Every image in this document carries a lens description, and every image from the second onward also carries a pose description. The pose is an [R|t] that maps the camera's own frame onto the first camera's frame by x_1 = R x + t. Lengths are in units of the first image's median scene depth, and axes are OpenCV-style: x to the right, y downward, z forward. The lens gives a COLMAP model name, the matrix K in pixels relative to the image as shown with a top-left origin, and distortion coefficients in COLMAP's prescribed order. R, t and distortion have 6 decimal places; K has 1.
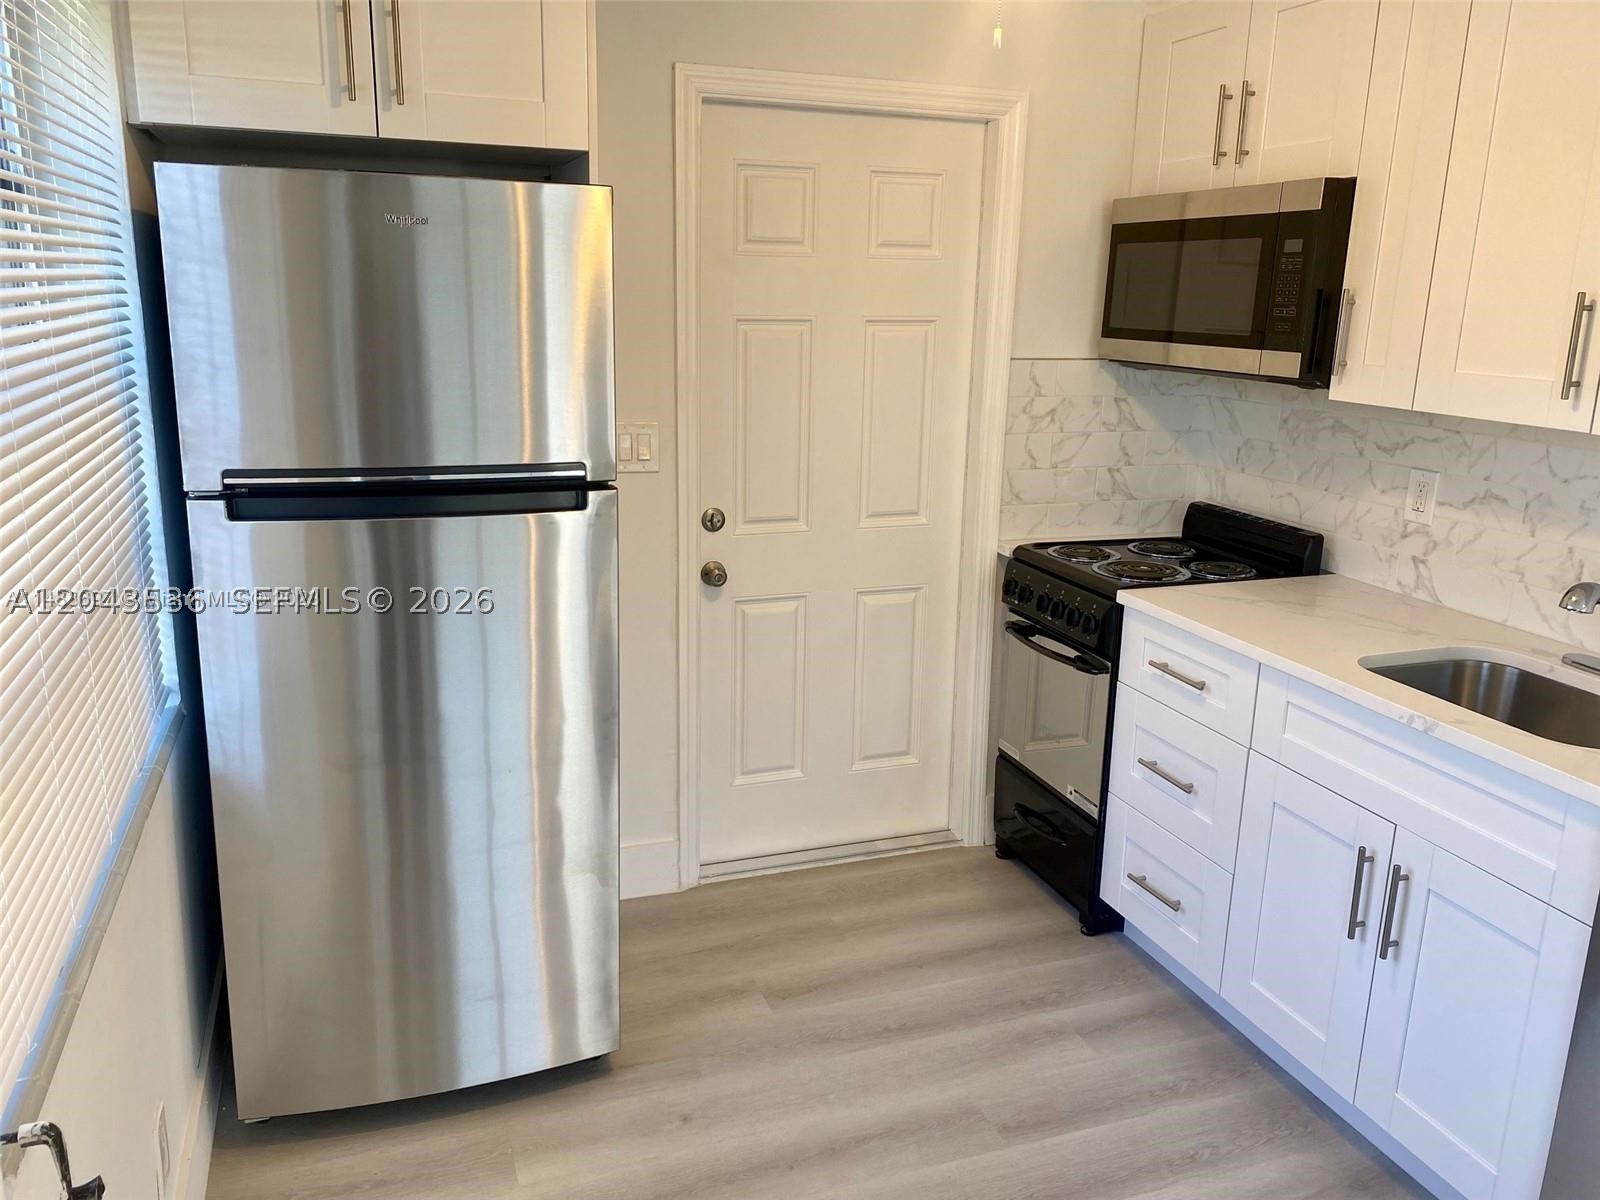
lens RADIAL K [[1231.6, 0, 779.2], [0, 1231.6, 576.2], [0, 0, 1]] dist [0.025832, -0.019730]
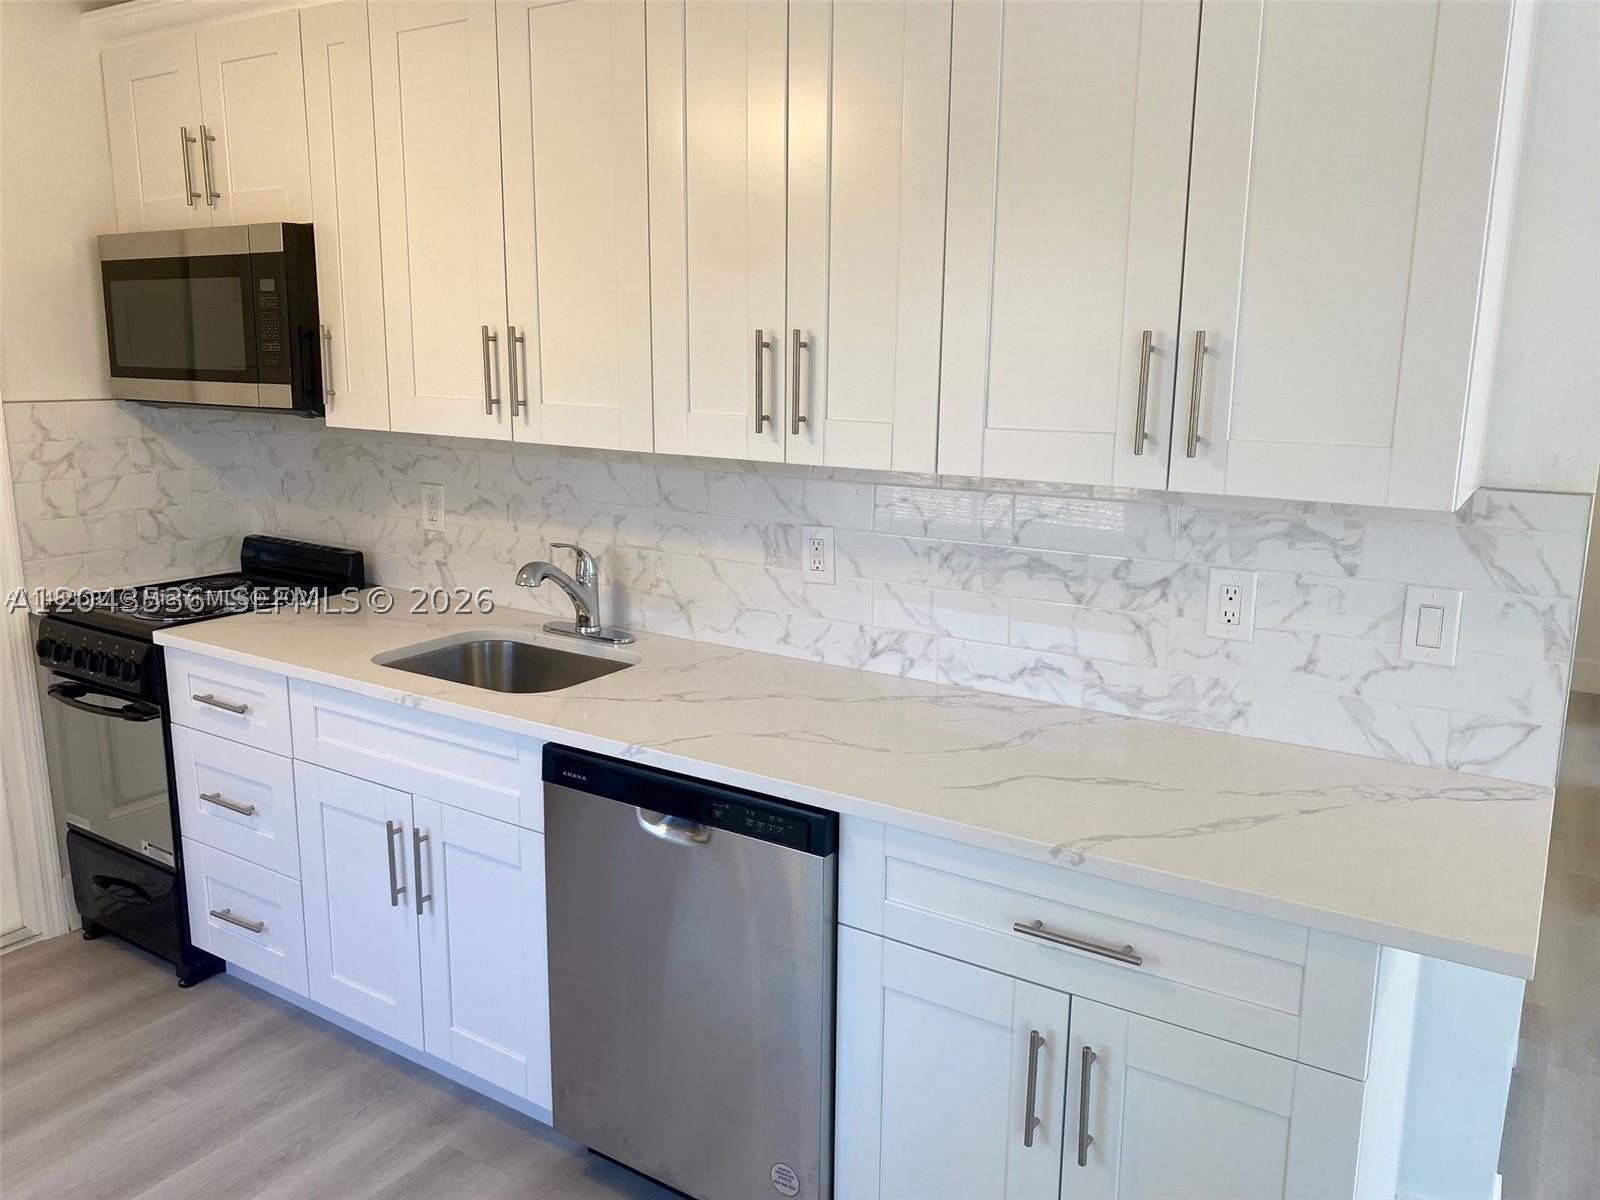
lens RADIAL K [[1231.6, 0, 802.6], [0, 1231.6, 588.0], [0, 0, 1]] dist [0.025832, -0.019730]
pose [[0.789945, -0.135330, 0.598057, 0.101072], [0.149794, 0.988381, 0.025797, 0.030161], [-0.594599, 0.069207, 0.801038, -0.101426]]
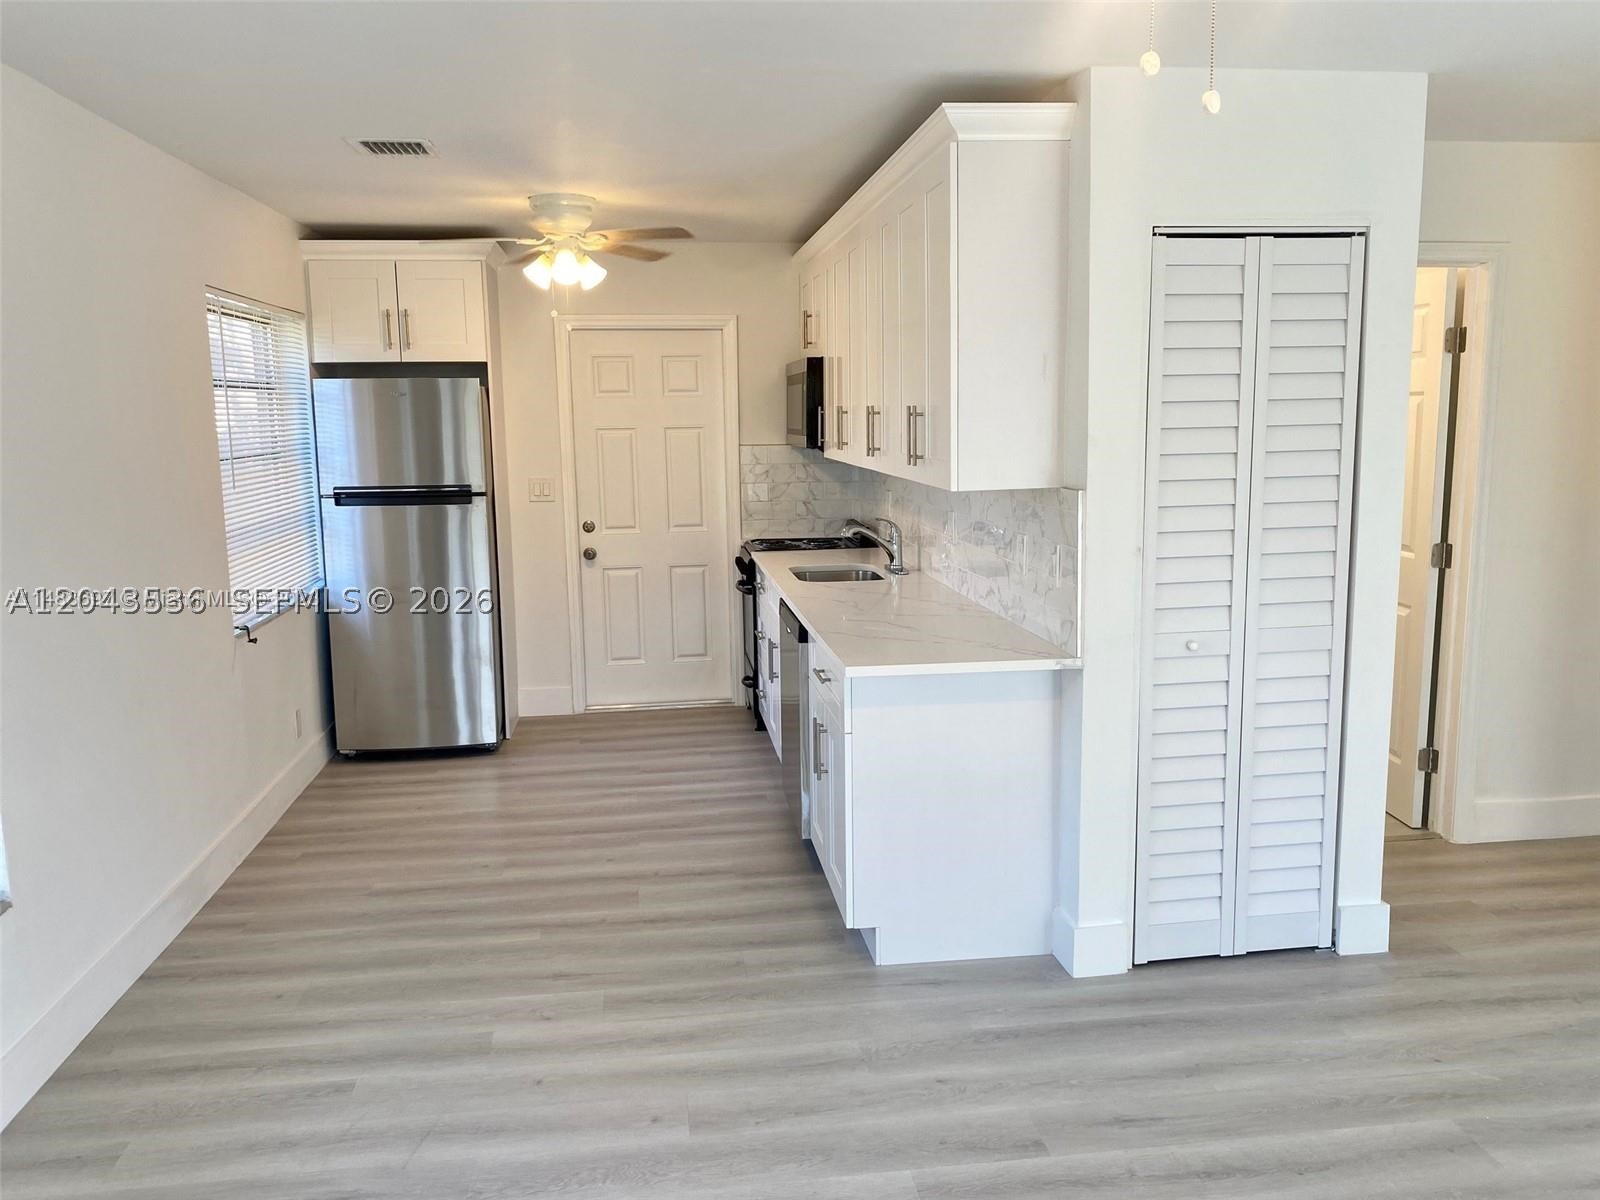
lens RADIAL K [[1231.6, 0, 796.0], [0, 1231.6, 600.7], [0, 0, 1]] dist [0.025832, -0.019730]
pose [[0.977201, -0.001153, -0.212315, 0.808961], [-0.015301, 0.997003, -0.075838, 0.255250], [0.211766, 0.077358, 0.974254, -1.021165]]
